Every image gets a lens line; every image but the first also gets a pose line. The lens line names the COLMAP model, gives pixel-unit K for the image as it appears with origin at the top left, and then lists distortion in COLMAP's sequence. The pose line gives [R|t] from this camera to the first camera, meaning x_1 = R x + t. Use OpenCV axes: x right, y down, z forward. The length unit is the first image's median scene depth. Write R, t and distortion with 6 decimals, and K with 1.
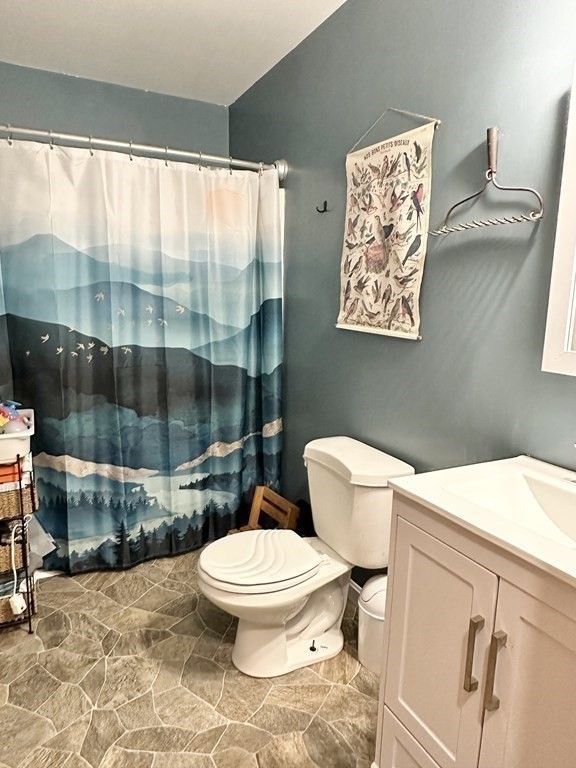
lens RADIAL K [[523.3, 0, 292.3], [0, 523.3, 384.3], [0, 0, 1]] dist [0.000164, -0.000041]
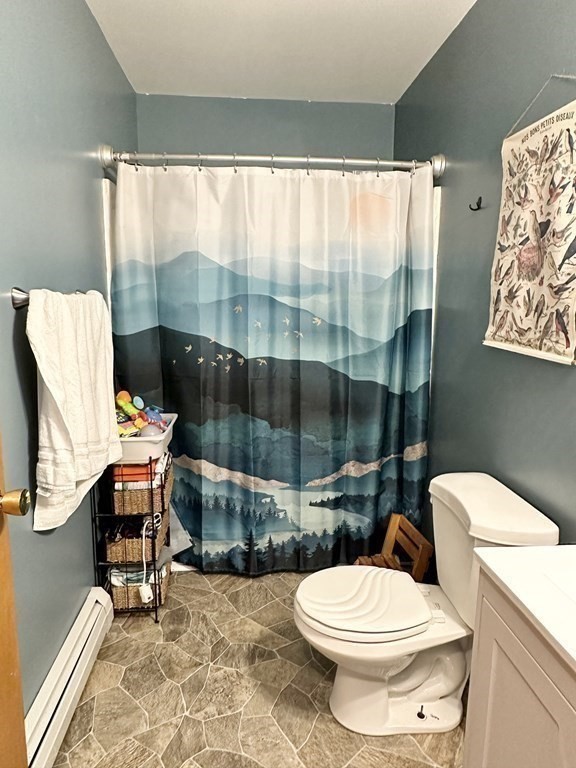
lens RADIAL K [[523.3, 0, 286.1], [0, 523.3, 385.1], [0, 0, 1]] dist [0.000164, -0.000041]
pose [[0.920371, 0.053102, -0.387424, 0.130545], [-0.055247, 0.998457, 0.005607, -0.031453], [0.387124, 0.016244, 0.921885, 0.096961]]
